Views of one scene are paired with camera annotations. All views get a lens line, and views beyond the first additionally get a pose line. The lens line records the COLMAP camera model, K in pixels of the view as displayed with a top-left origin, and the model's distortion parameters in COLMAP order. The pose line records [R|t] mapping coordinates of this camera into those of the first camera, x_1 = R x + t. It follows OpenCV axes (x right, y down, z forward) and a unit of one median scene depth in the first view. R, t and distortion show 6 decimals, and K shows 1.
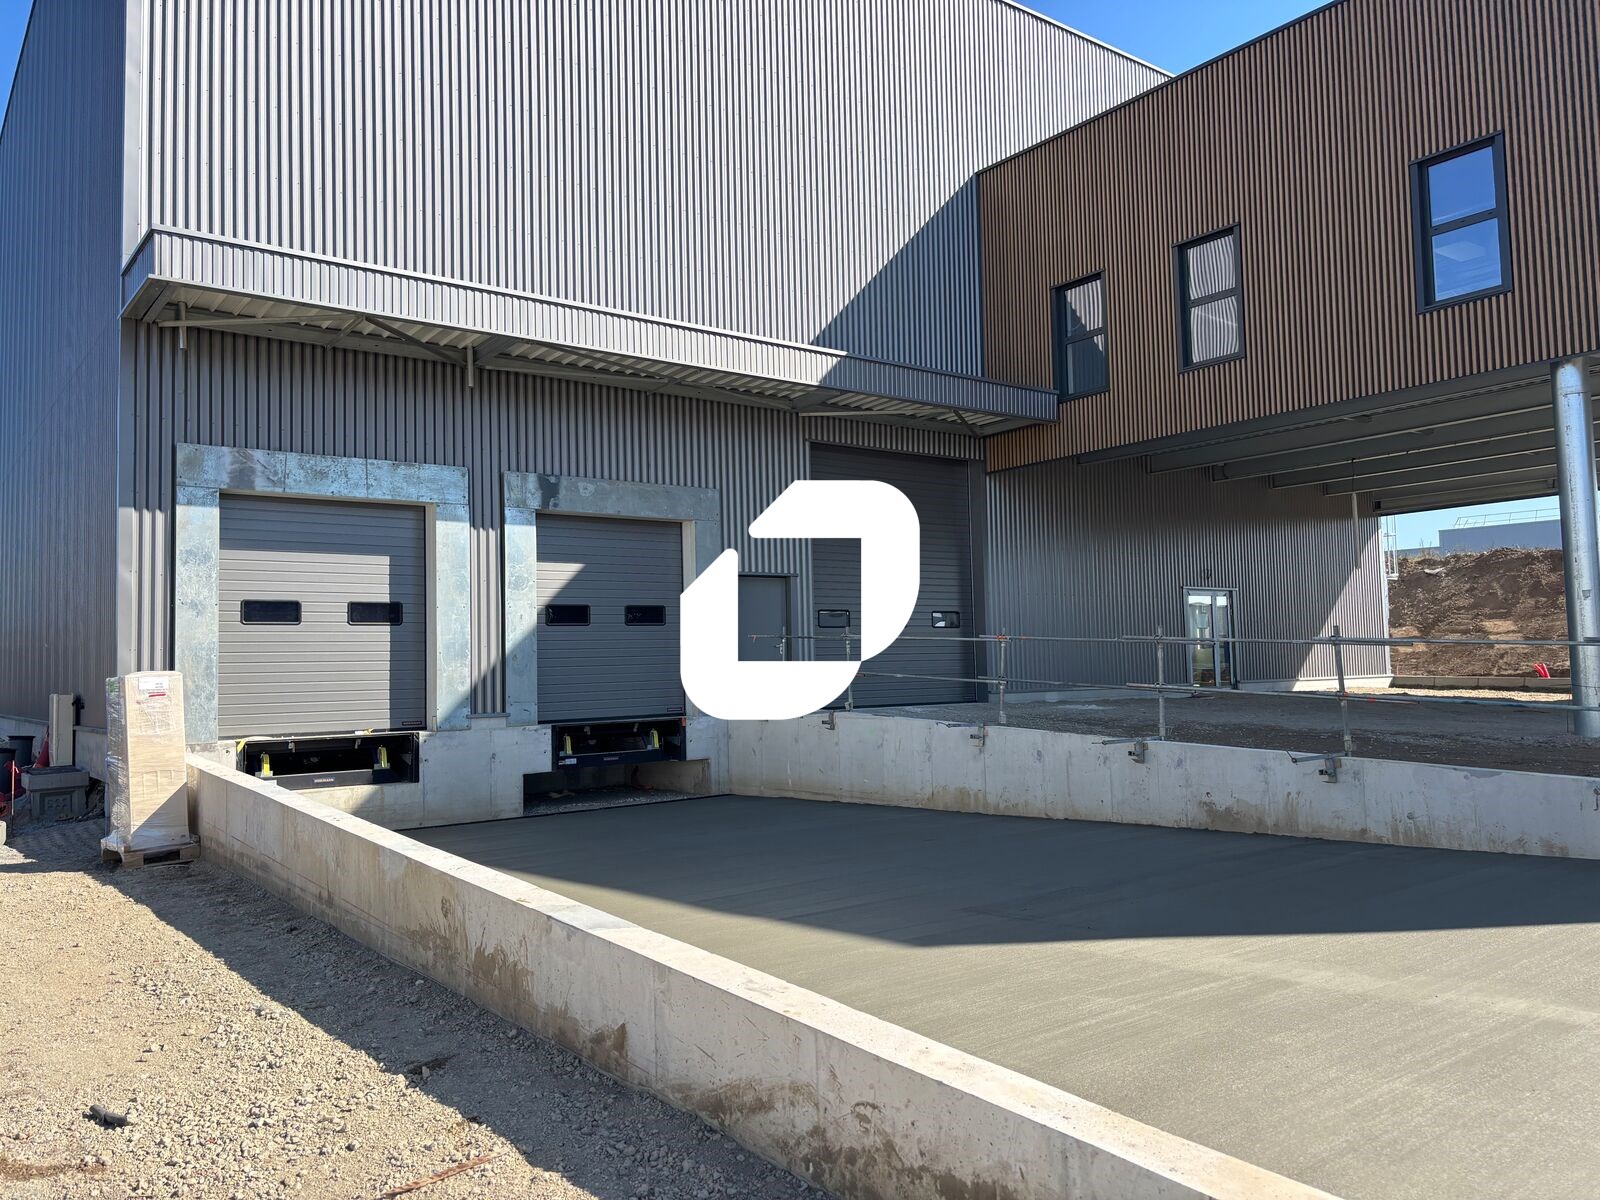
lens RADIAL K [[1205.4, 0, 809.3], [0, 1205.4, 600.6], [0, 0, 1]] dist [0.055850, -0.056362]
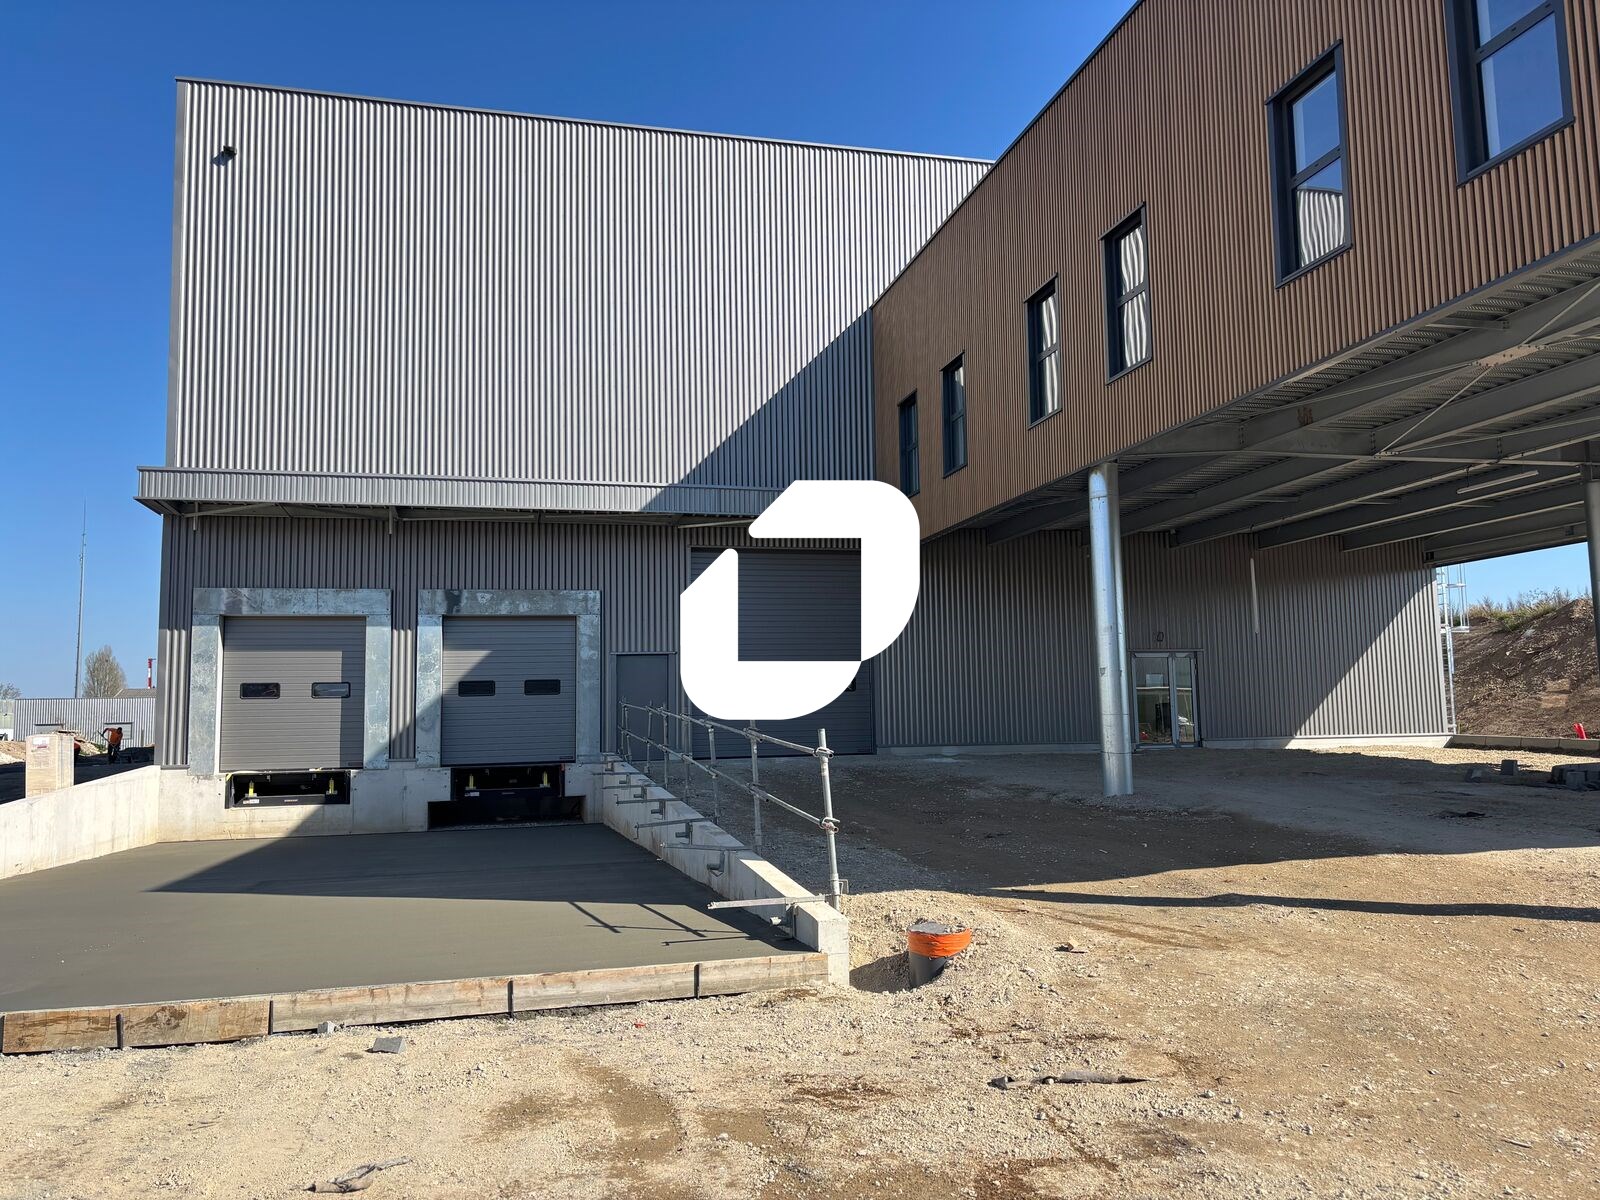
lens RADIAL K [[1205.4, 0, 827.0], [0, 1205.4, 590.3], [0, 0, 1]] dist [0.055850, -0.056362]
pose [[0.917905, -0.034722, -0.395279, 0.778569], [0.018662, 0.998839, -0.044404, -0.033317], [0.396362, 0.033382, 0.917487, -0.133564]]
